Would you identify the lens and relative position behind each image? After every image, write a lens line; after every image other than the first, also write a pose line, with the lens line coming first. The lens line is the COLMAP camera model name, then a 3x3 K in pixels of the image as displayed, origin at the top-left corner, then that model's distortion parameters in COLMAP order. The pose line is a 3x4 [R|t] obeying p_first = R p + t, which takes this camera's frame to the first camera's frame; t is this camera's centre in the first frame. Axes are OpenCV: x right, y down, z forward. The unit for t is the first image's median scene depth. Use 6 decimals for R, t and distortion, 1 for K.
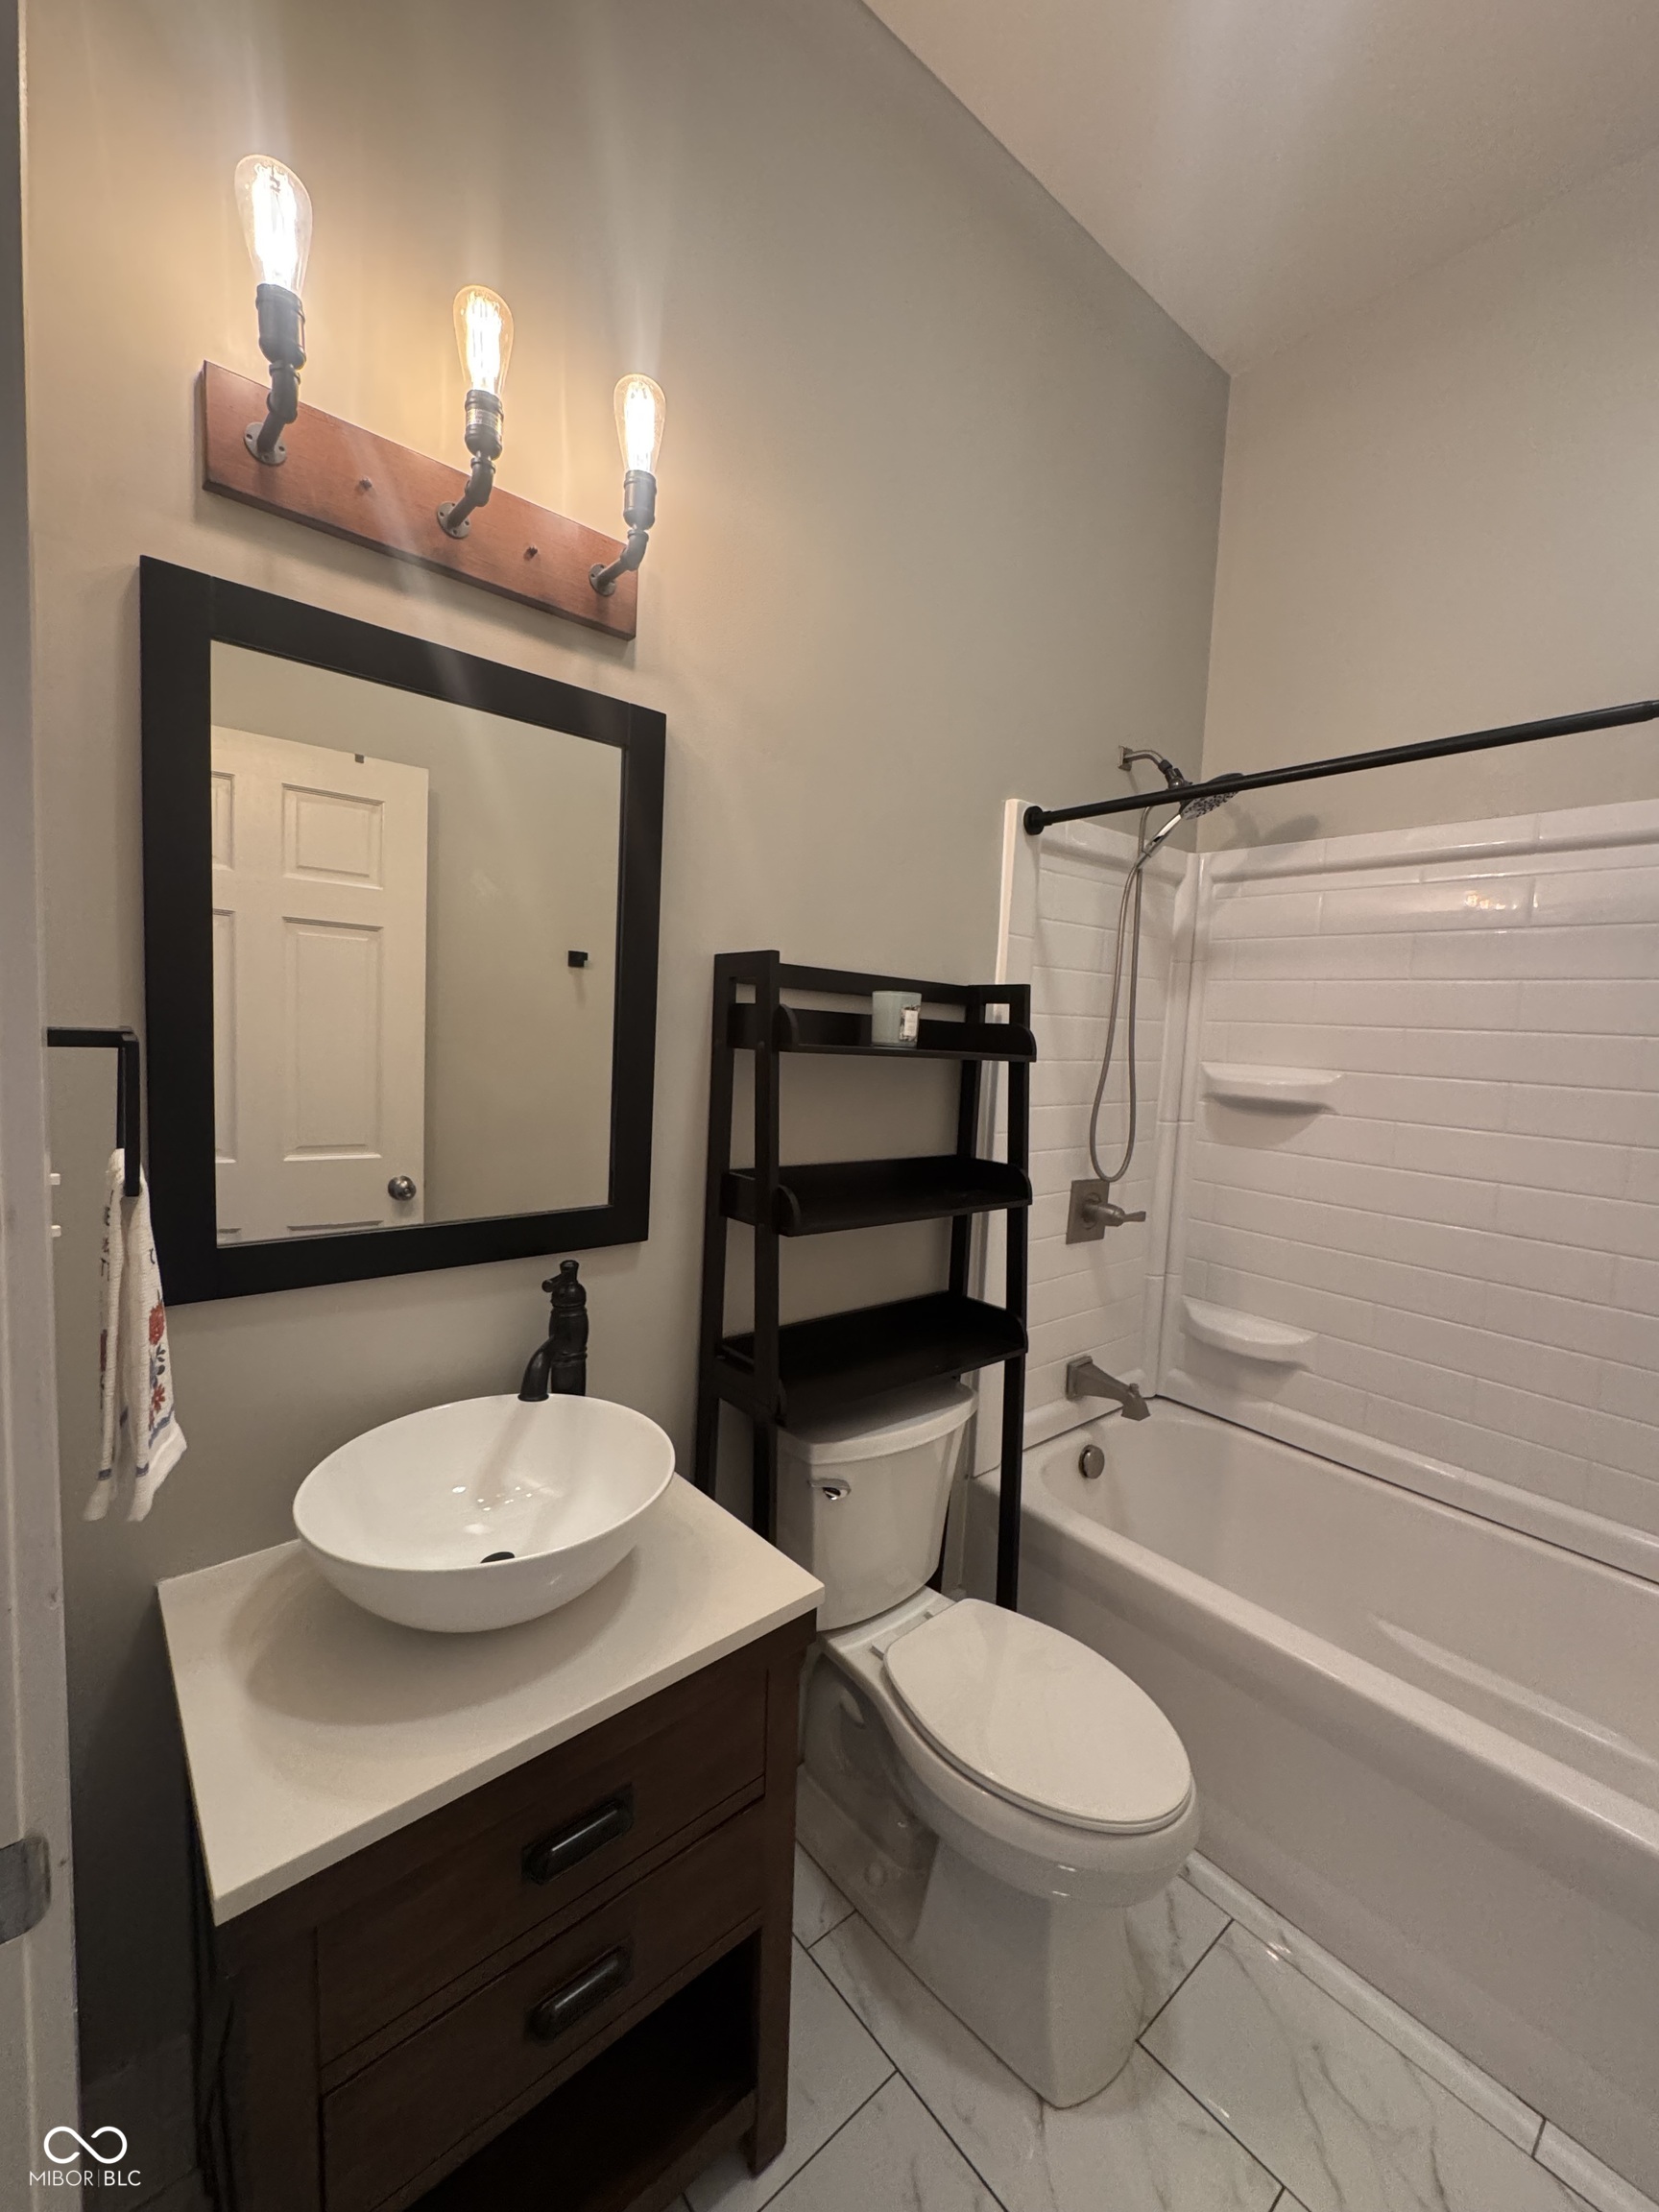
lens RADIAL K [[884.7, 0, 838.8], [0, 884.7, 1107.8], [0, 0, 1]] dist [-0.001202, -0.000138]
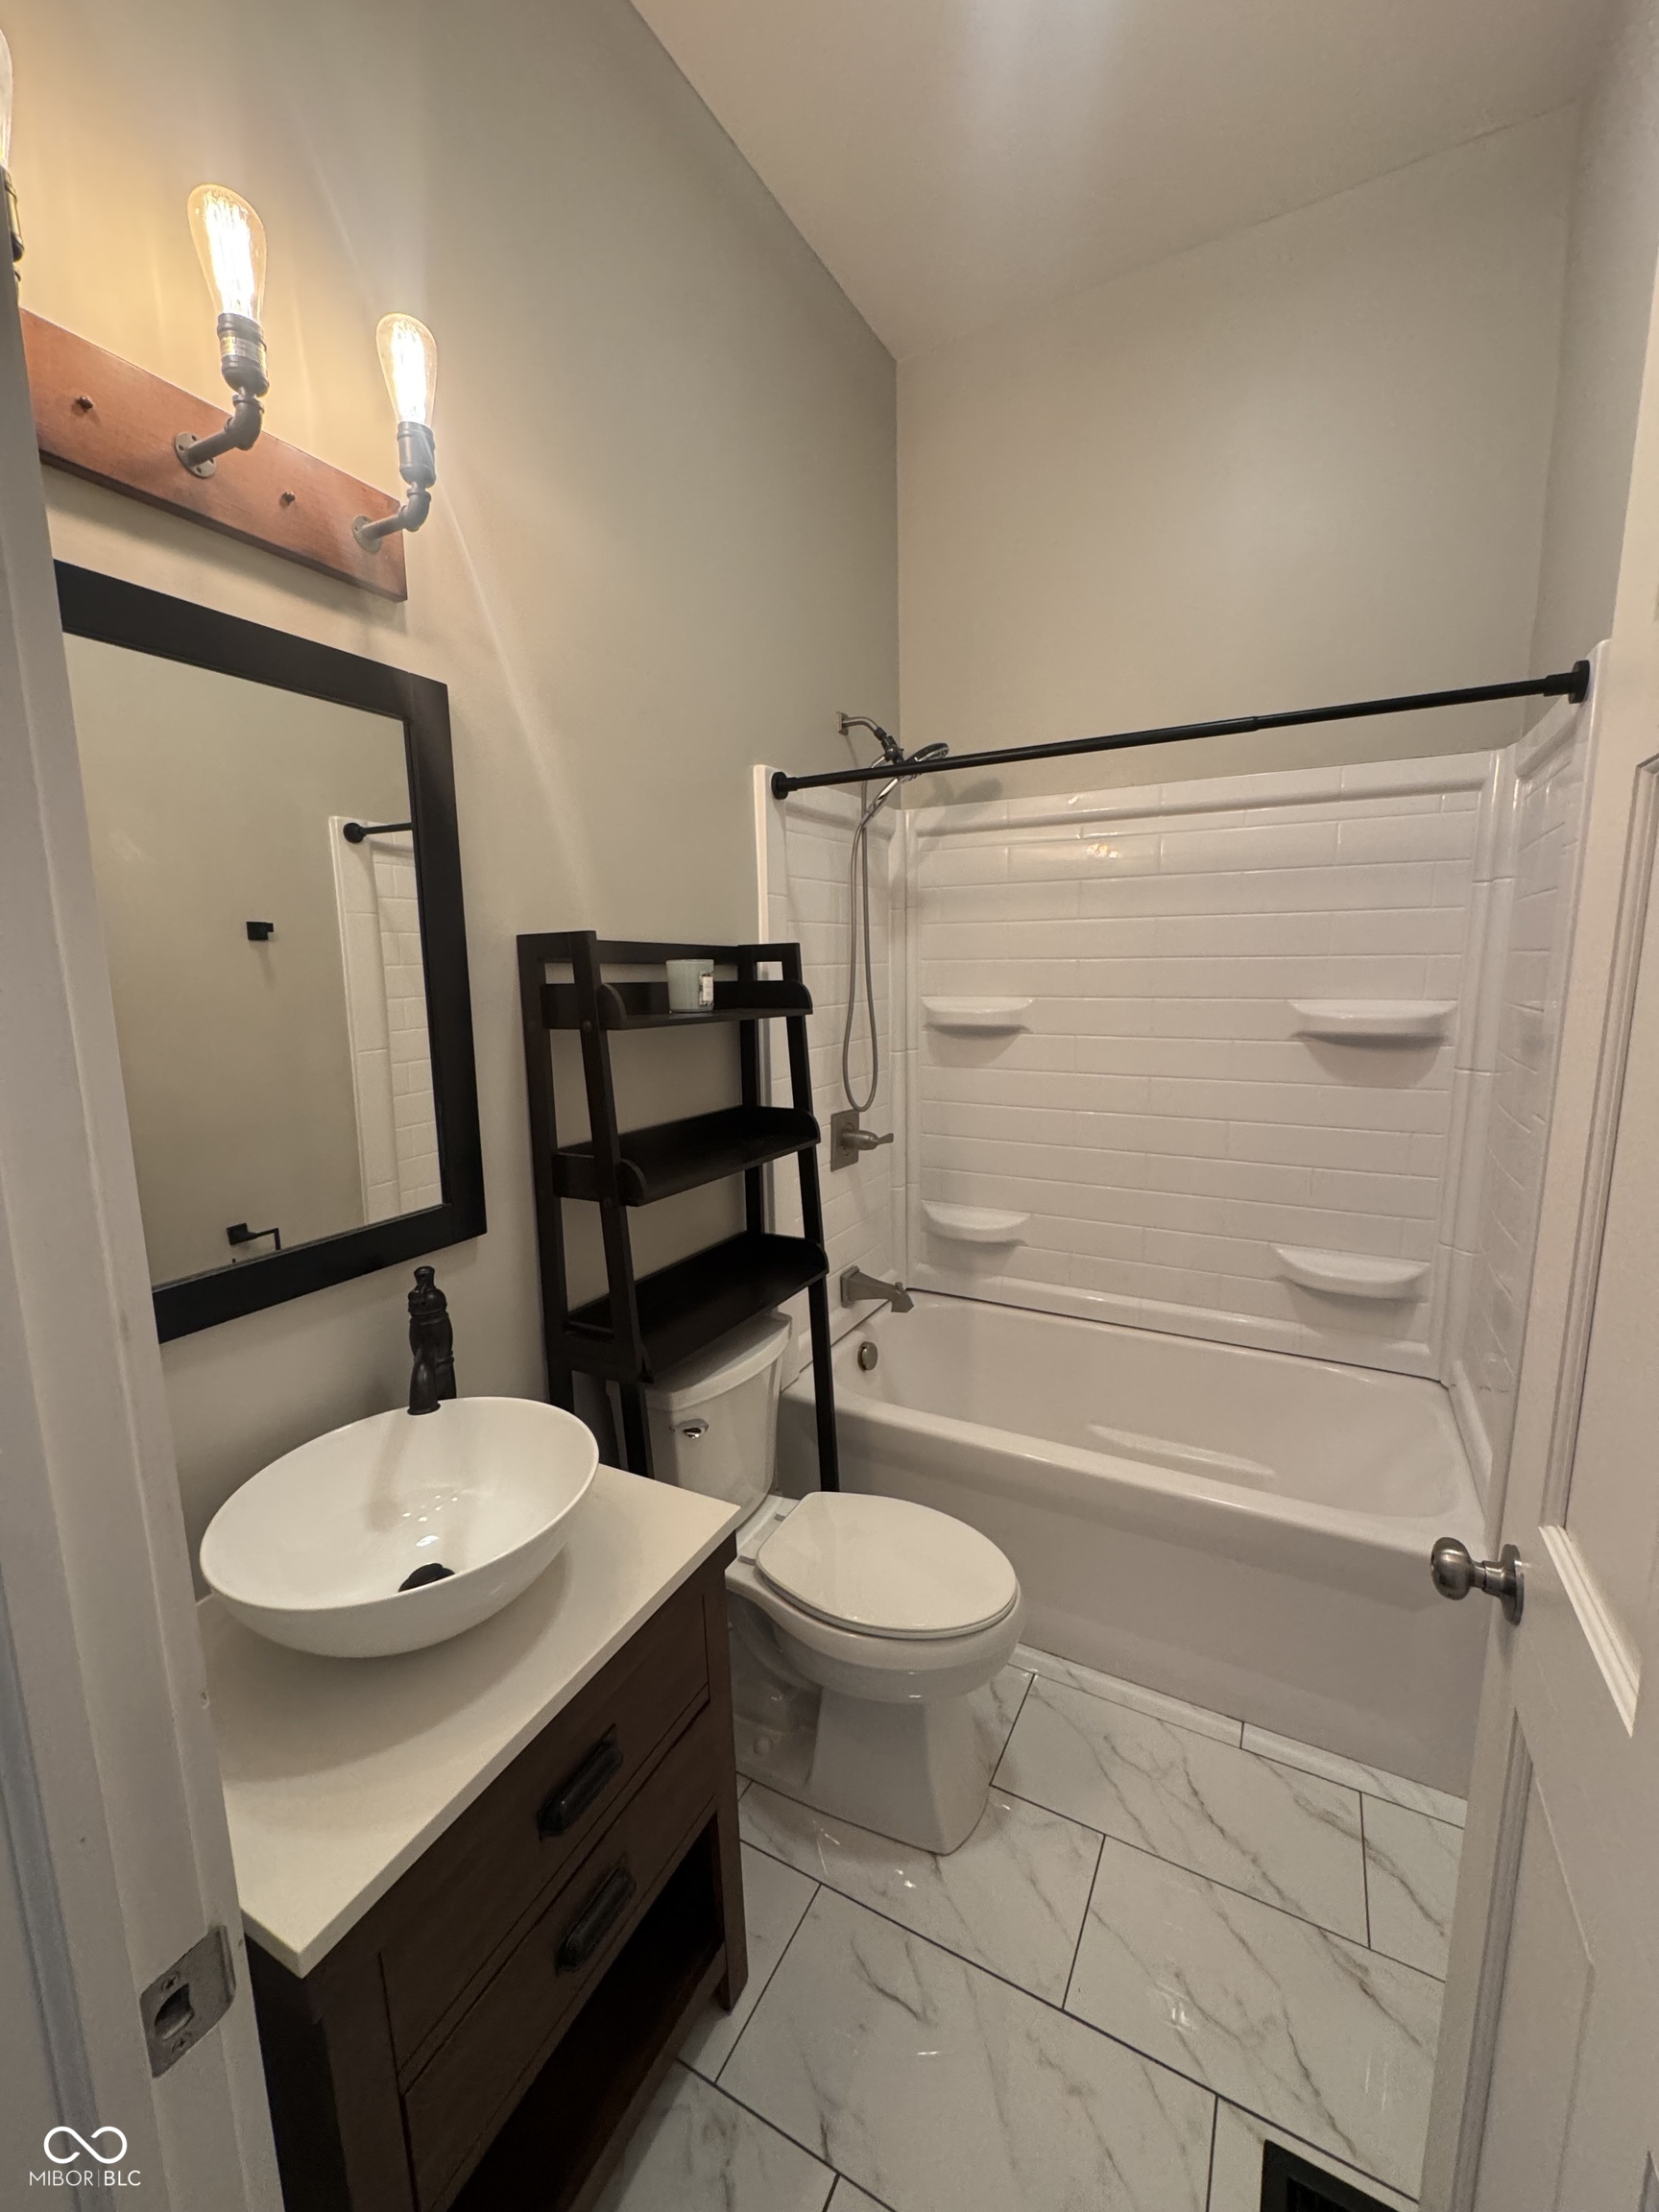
lens RADIAL K [[884.7, 0, 828.1], [0, 884.7, 1107.8], [0, 0, 1]] dist [-0.001202, -0.000138]
pose [[0.929354, -0.121498, 0.348626, -0.189219], [0.094960, 0.991193, 0.092294, -0.043113], [-0.356769, -0.052668, 0.932707, -0.046735]]
